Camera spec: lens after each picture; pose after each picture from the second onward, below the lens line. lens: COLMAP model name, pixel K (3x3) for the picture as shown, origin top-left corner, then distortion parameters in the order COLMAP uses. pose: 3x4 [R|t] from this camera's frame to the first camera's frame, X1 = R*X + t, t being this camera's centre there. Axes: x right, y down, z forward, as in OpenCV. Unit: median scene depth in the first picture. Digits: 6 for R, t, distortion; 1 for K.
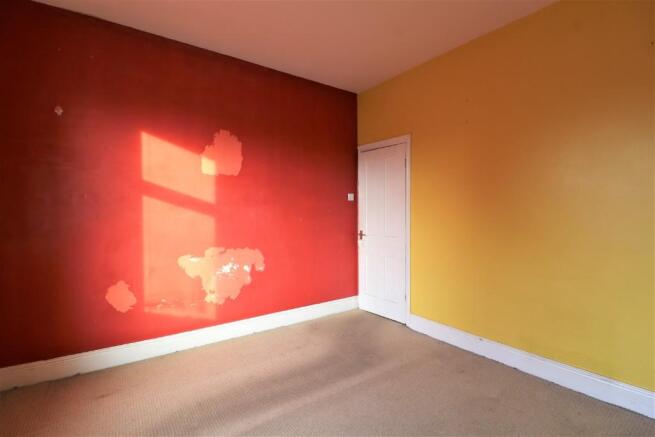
lens RADIAL K [[304.6, 0, 327.5], [0, 304.6, 218.5], [0, 0, 1]] dist [-0.001374, -0.000309]
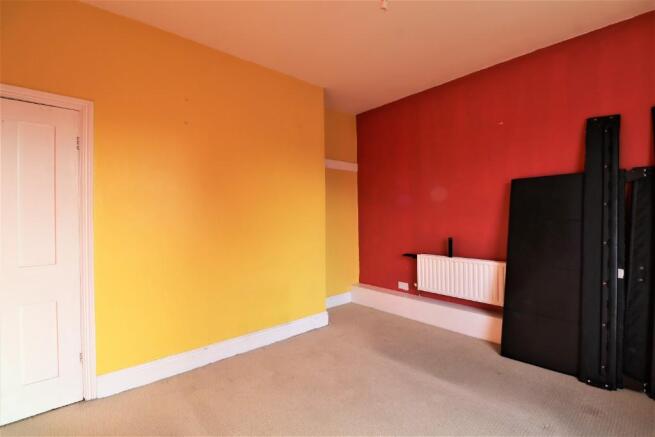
lens RADIAL K [[304.6, 0, 327.5], [0, 304.6, 218.5], [0, 0, 1]] dist [-0.001374, -0.000309]
pose [[-0.091407, 0.004931, 0.995801, -0.471227], [0.028907, 0.999579, -0.002296, -0.009075], [-0.995394, 0.028575, -0.091511, 0.625297]]
